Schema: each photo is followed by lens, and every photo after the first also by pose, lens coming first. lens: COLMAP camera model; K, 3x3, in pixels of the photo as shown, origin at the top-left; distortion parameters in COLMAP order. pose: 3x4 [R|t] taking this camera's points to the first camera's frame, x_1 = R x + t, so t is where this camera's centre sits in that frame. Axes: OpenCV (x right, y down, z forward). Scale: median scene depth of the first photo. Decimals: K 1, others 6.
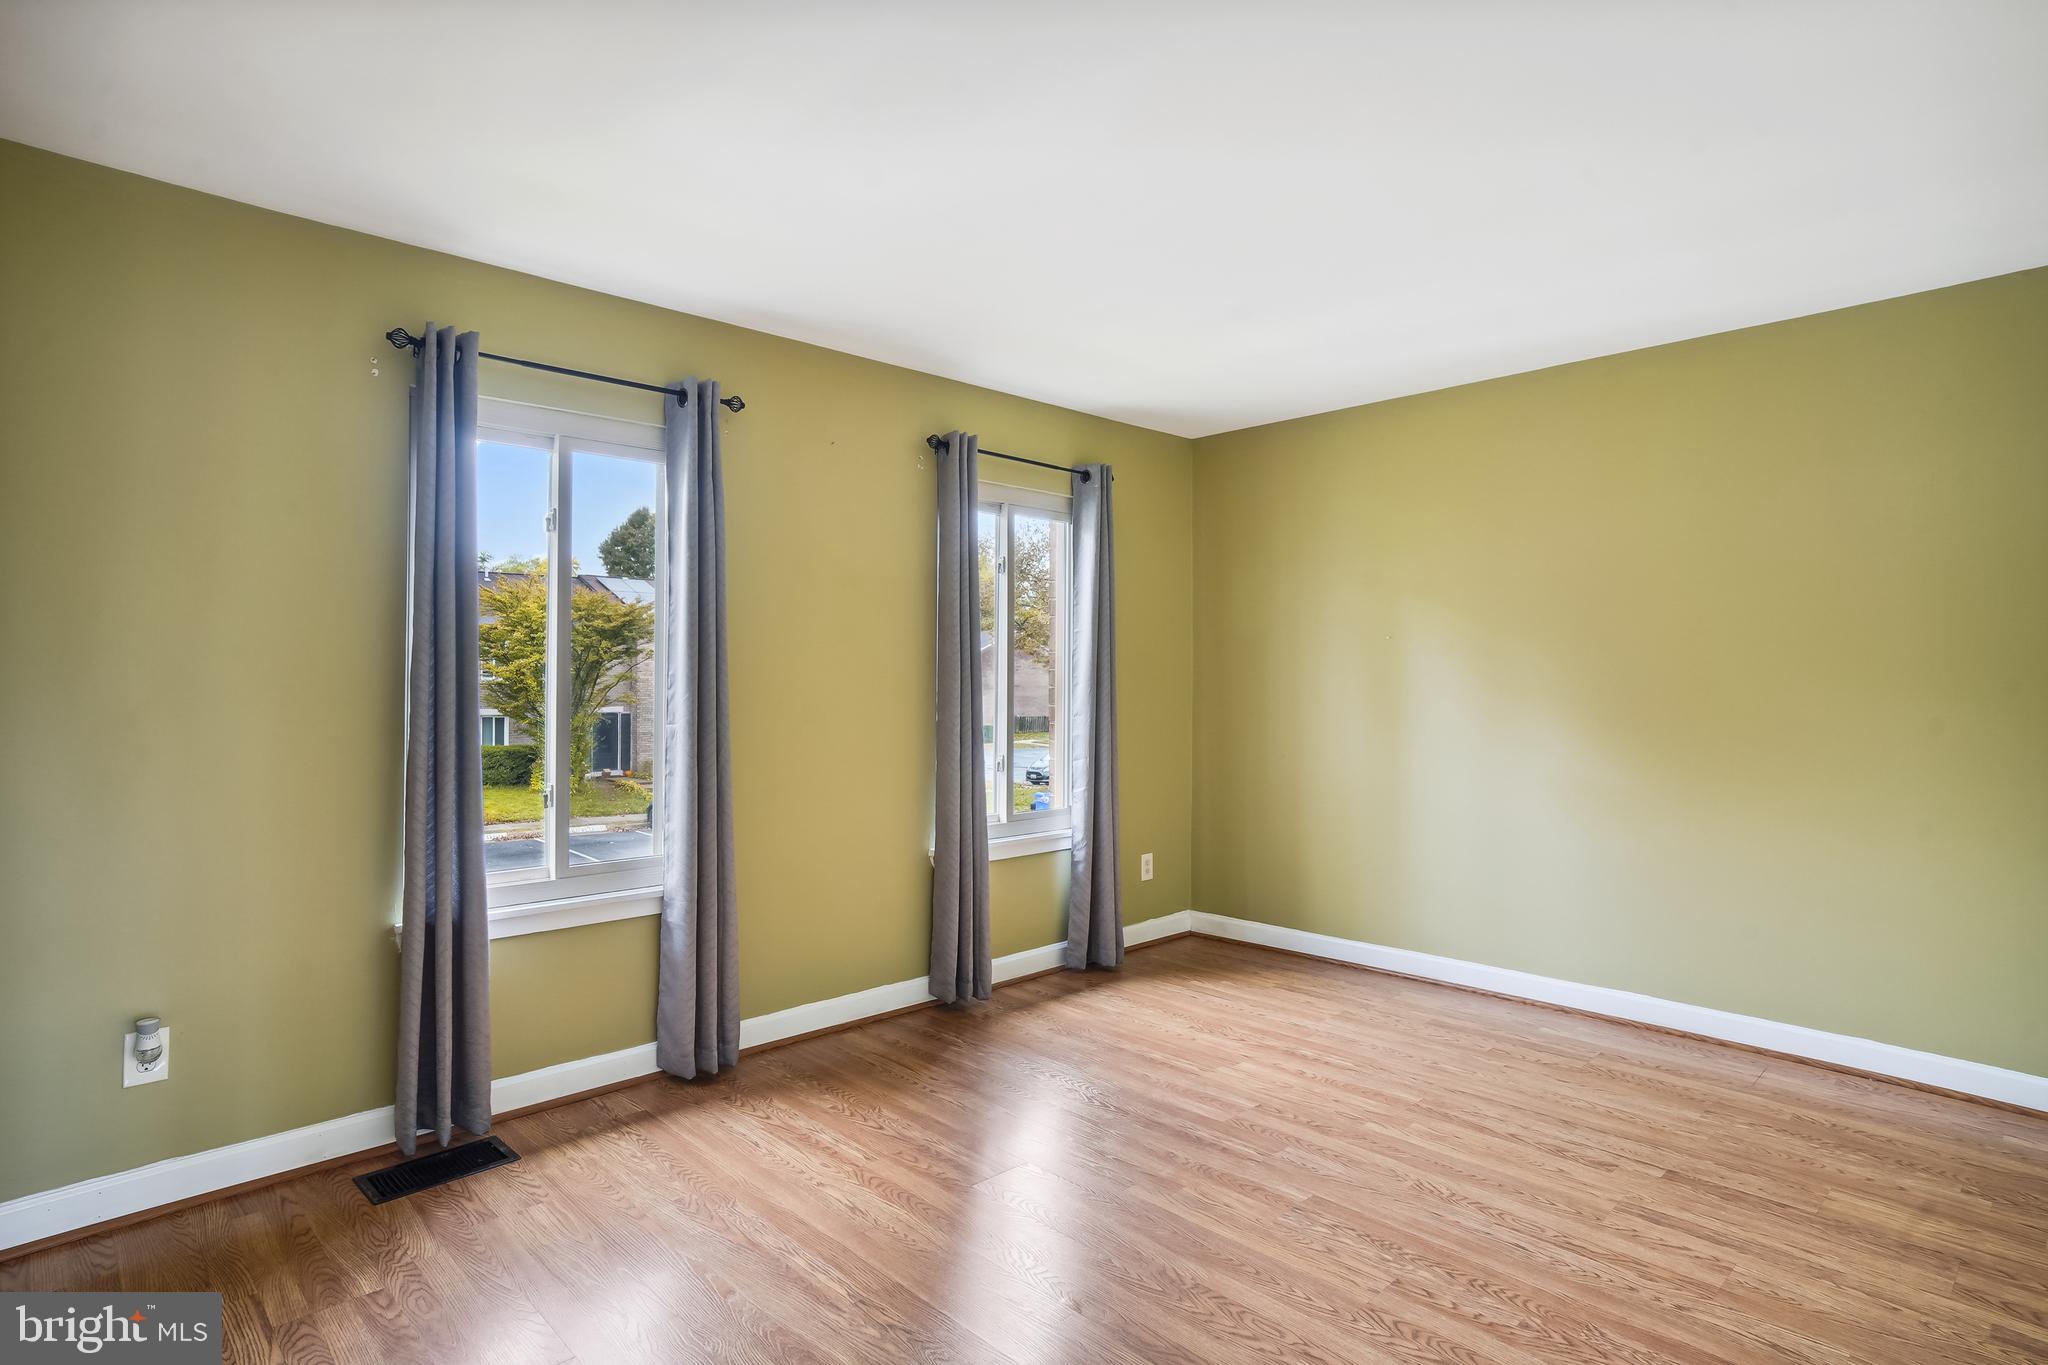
lens RADIAL K [[1050.9, 0, 1001.0], [0, 1050.9, 685.2], [0, 0, 1]] dist [0.001512, 0.000159]
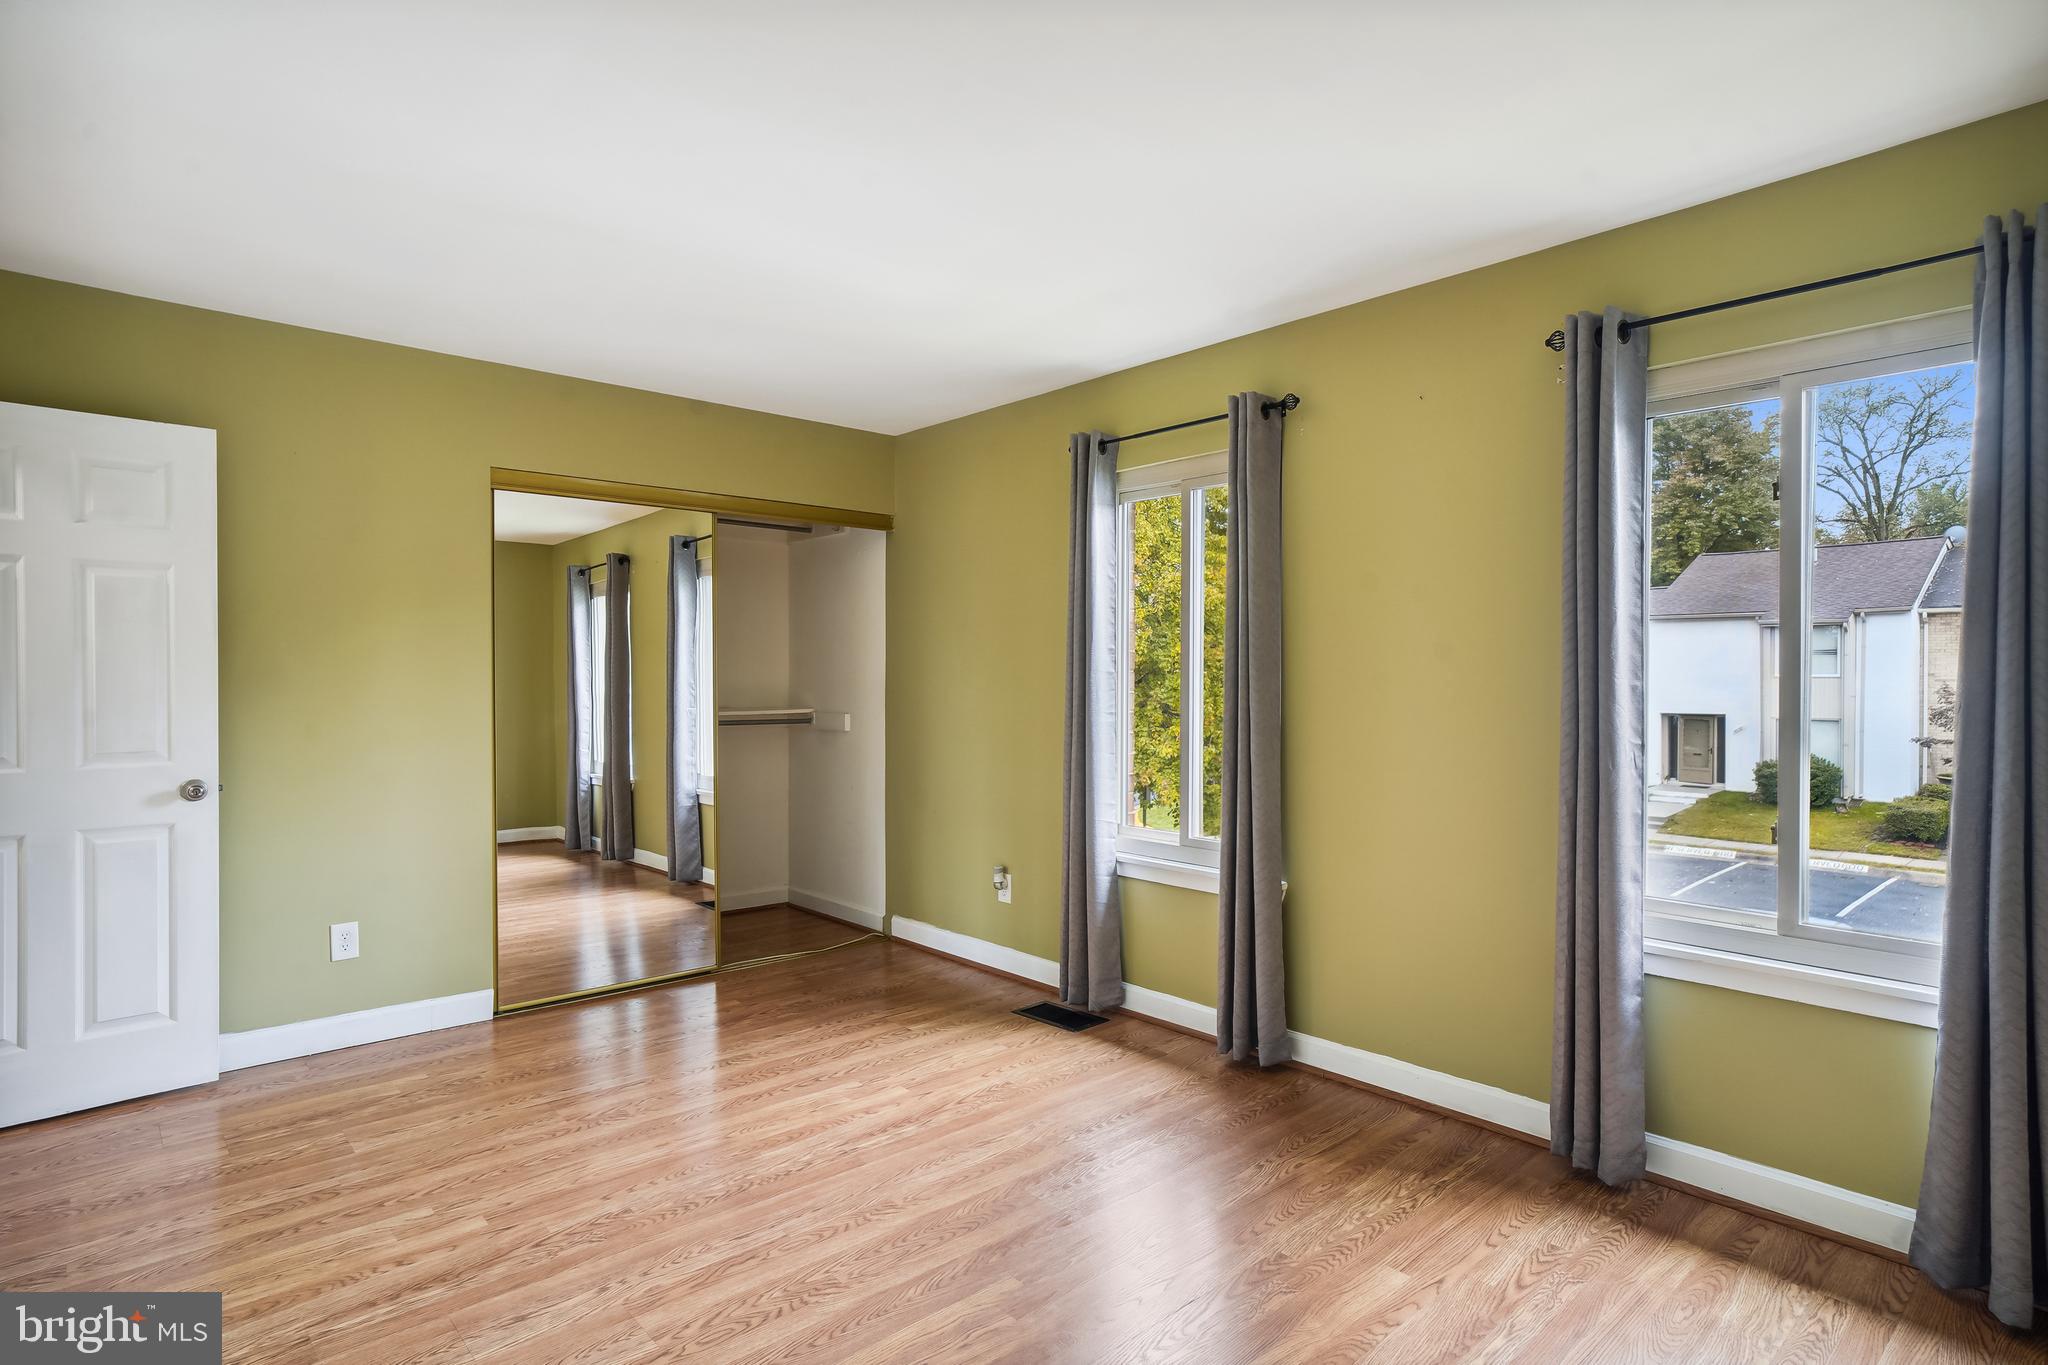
lens RADIAL K [[1089.6, 0, 1030.6], [0, 1089.6, 677.9], [0, 0, 1]] dist [-0.001433, 0.000614]
pose [[-0.019481, 0.005893, -0.999793, 0.802646], [0.003195, 0.999978, 0.005832, -0.019196], [0.999805, -0.003080, -0.019500, 0.802041]]
